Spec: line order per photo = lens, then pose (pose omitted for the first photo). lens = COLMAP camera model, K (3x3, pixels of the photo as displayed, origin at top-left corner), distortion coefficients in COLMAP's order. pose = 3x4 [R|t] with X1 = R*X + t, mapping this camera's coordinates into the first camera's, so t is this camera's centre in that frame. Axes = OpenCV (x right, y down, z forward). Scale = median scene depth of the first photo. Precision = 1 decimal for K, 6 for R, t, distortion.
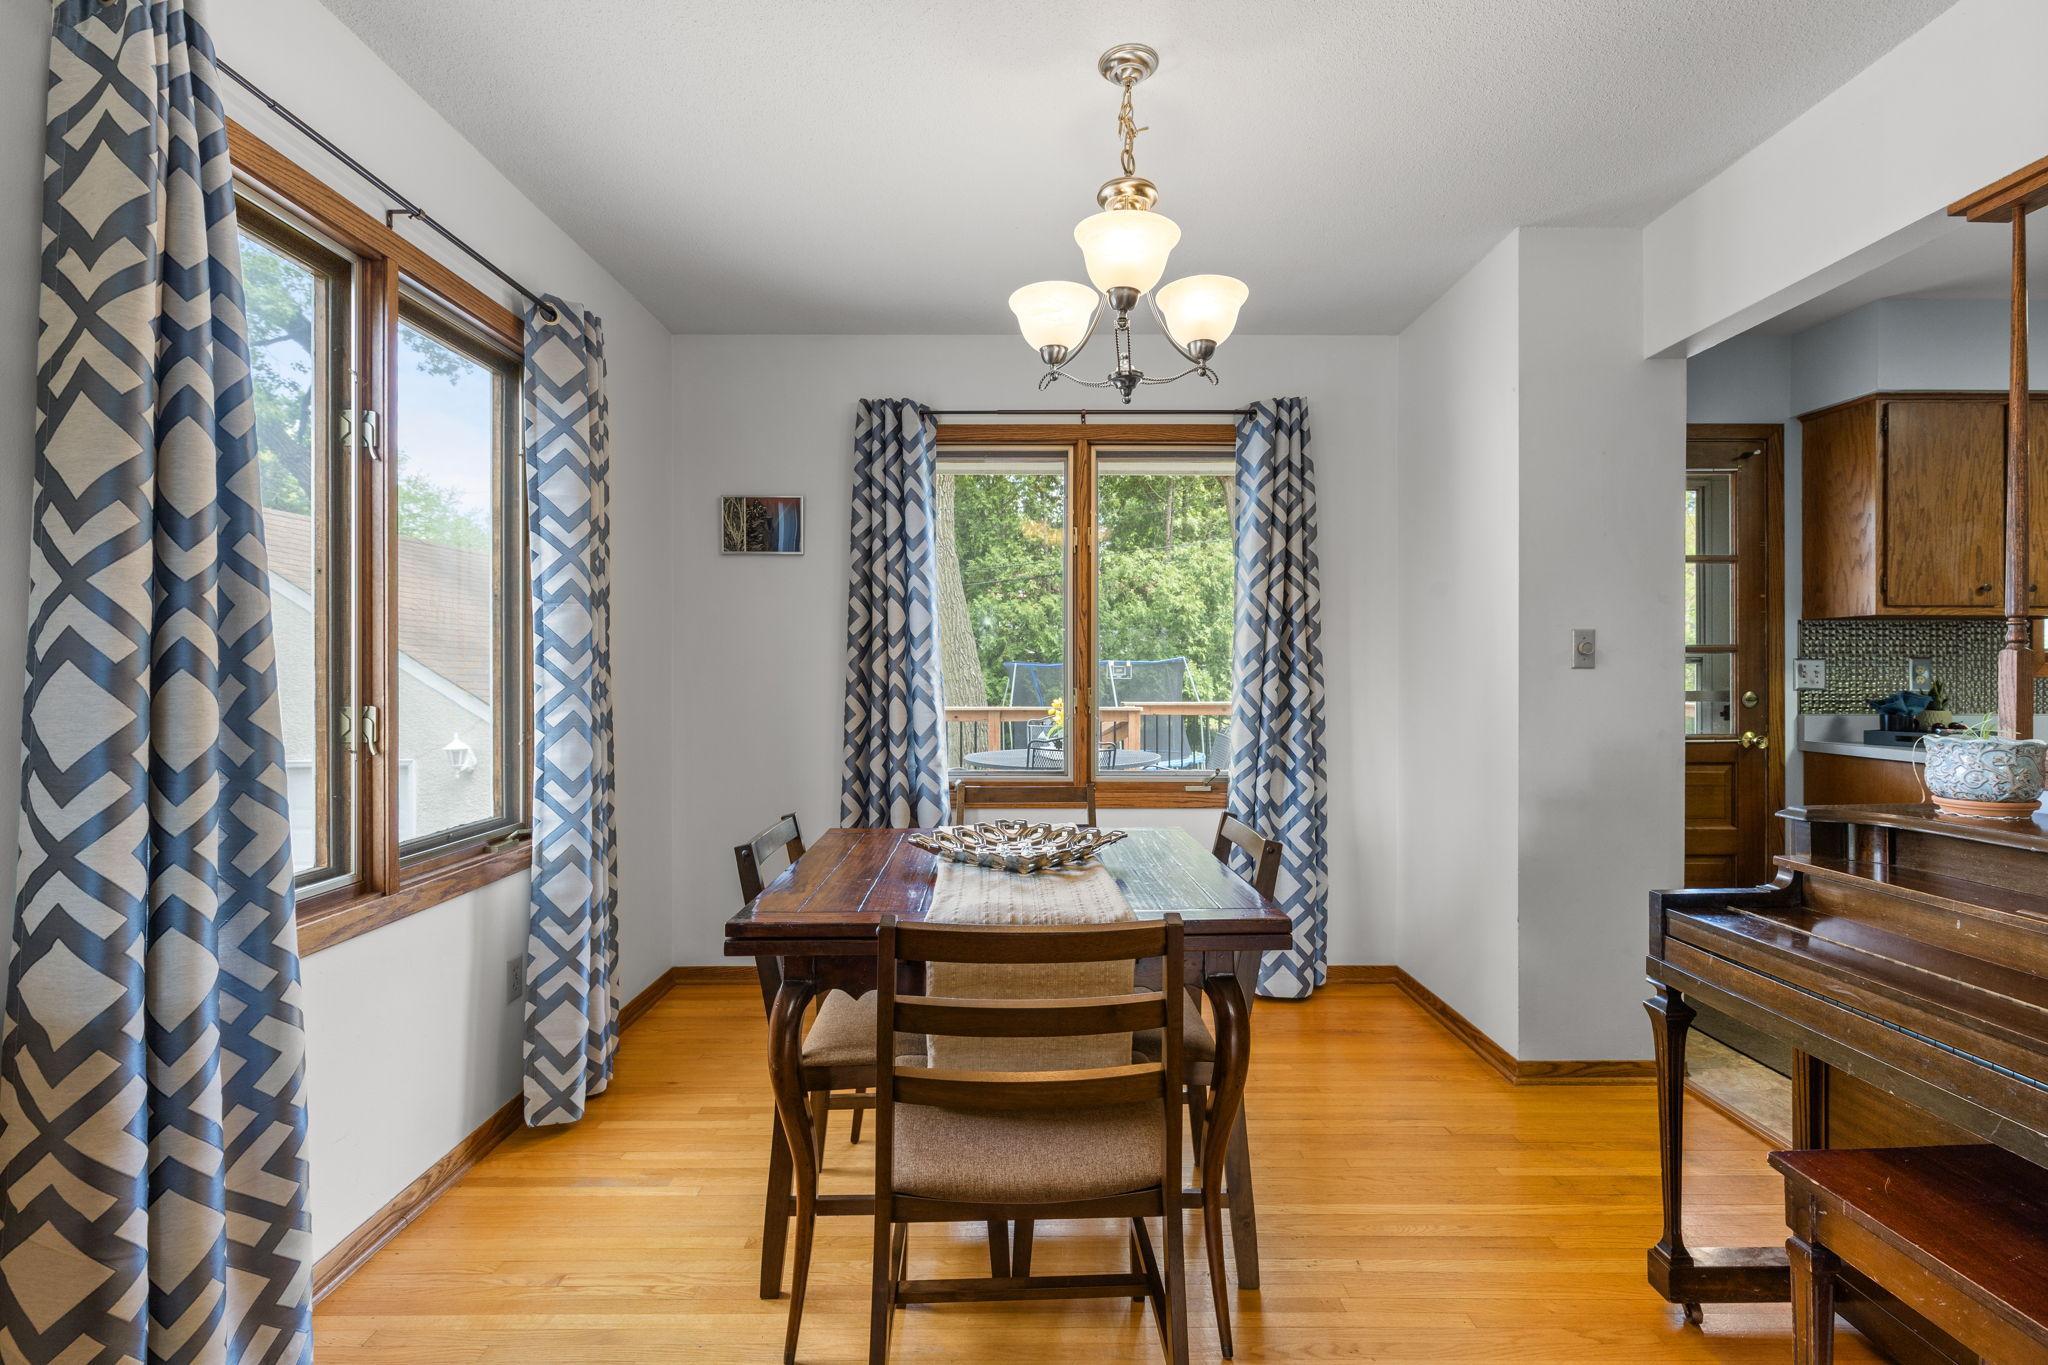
lens RADIAL K [[923.7, 0, 1030.7], [0, 923.7, 677.3], [0, 0, 1]] dist [-0.000935, 0.001409]
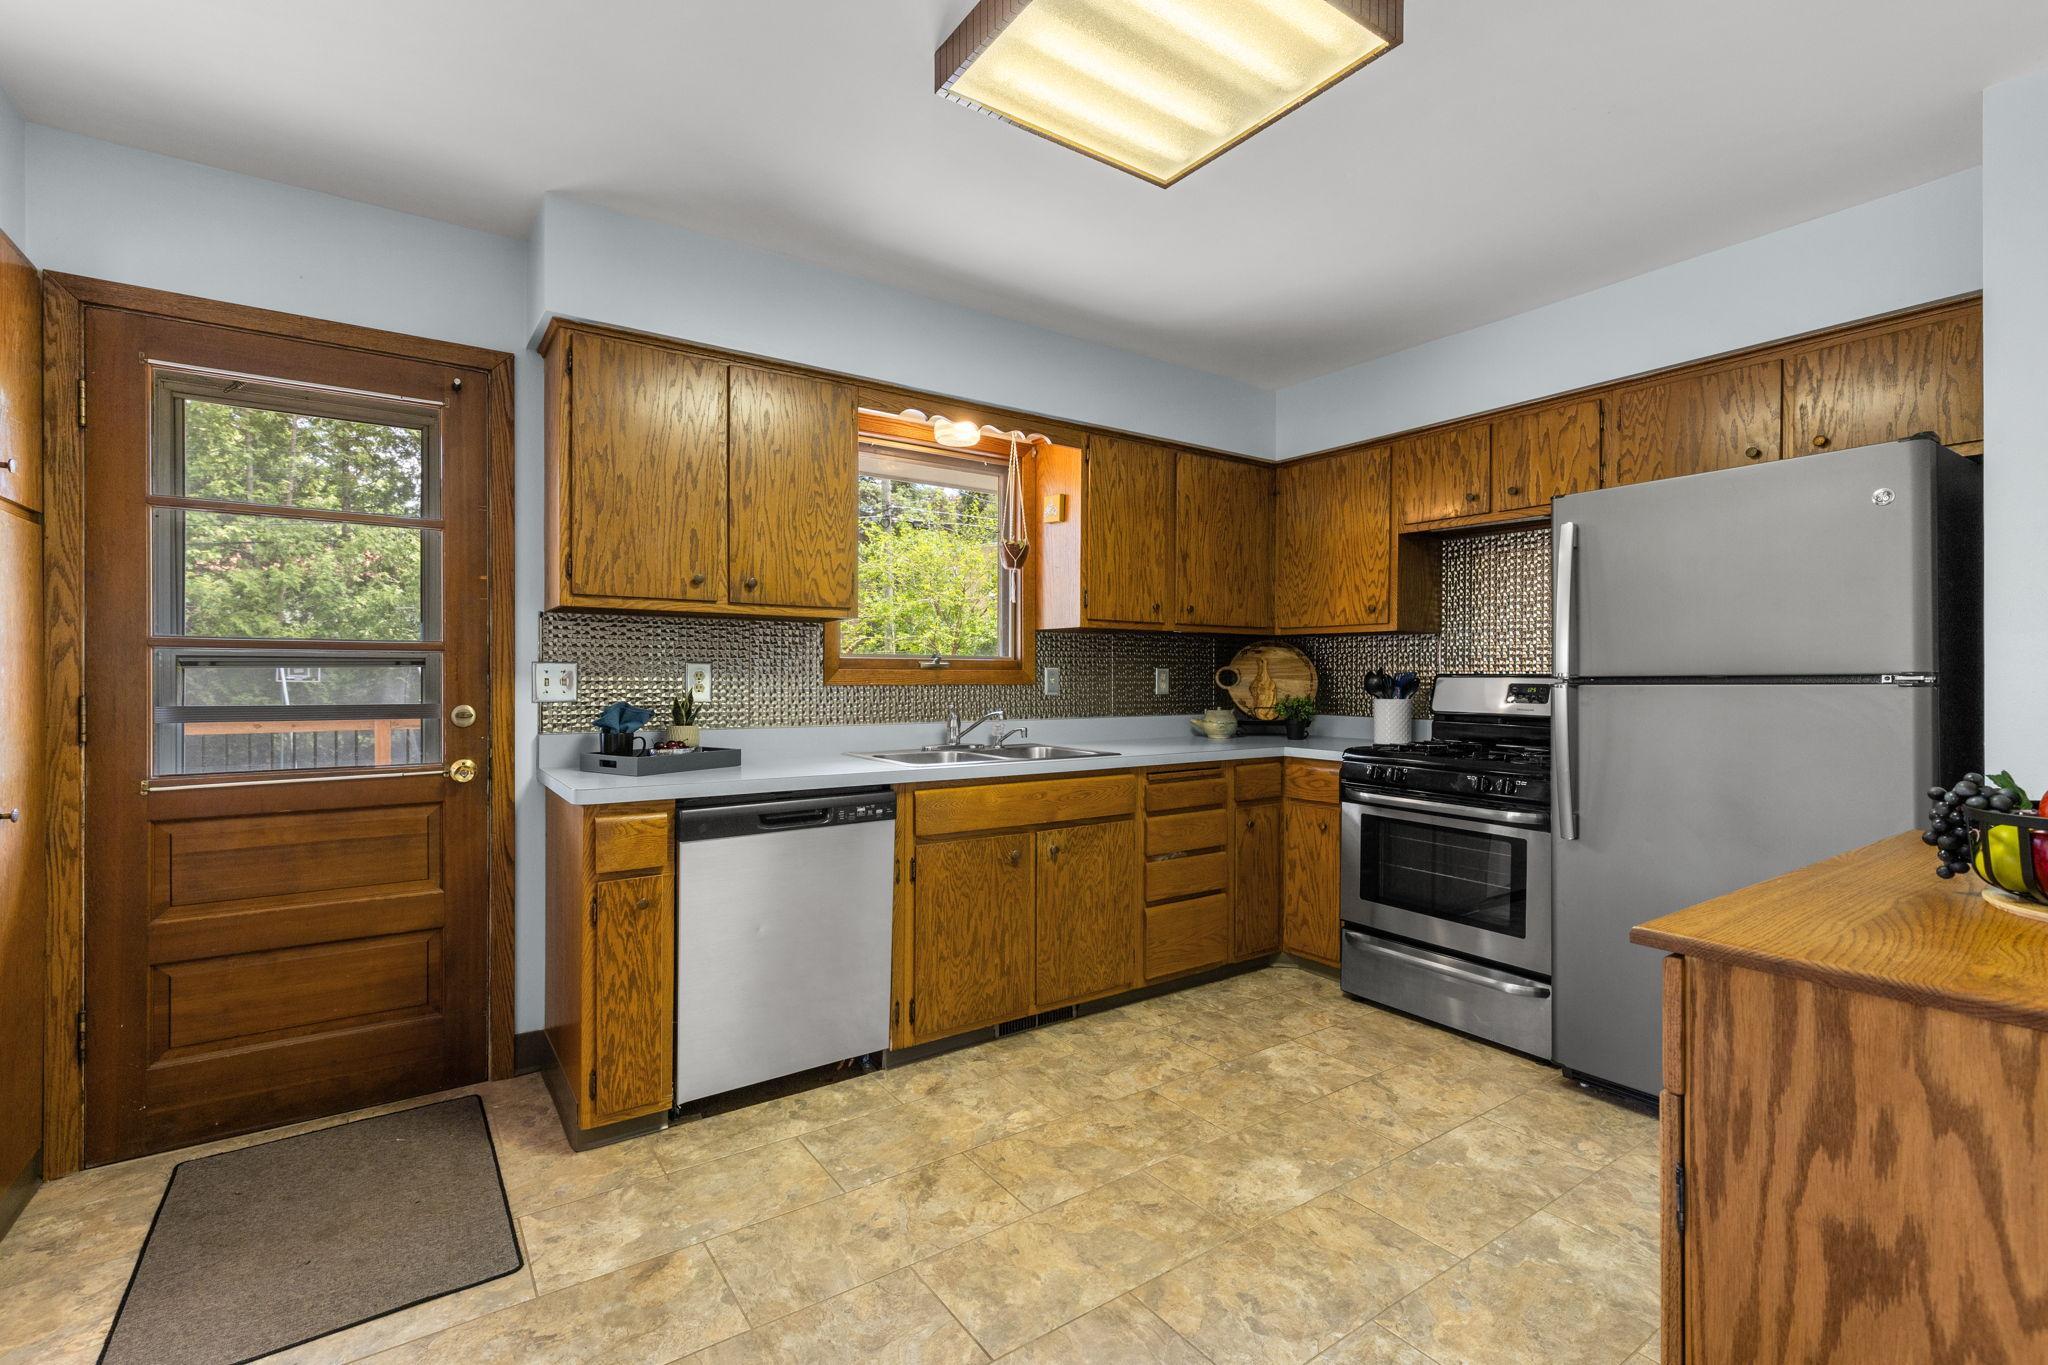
lens RADIAL K [[923.7, 0, 1028.3], [0, 923.7, 678.0], [0, 0, 1]] dist [-0.000935, 0.001409]
pose [[0.822350, 0.000908, 0.568981, 0.770283], [-0.001201, 0.999999, 0.000140, -0.007433], [-0.568980, -0.000799, 0.822351, 0.136033]]
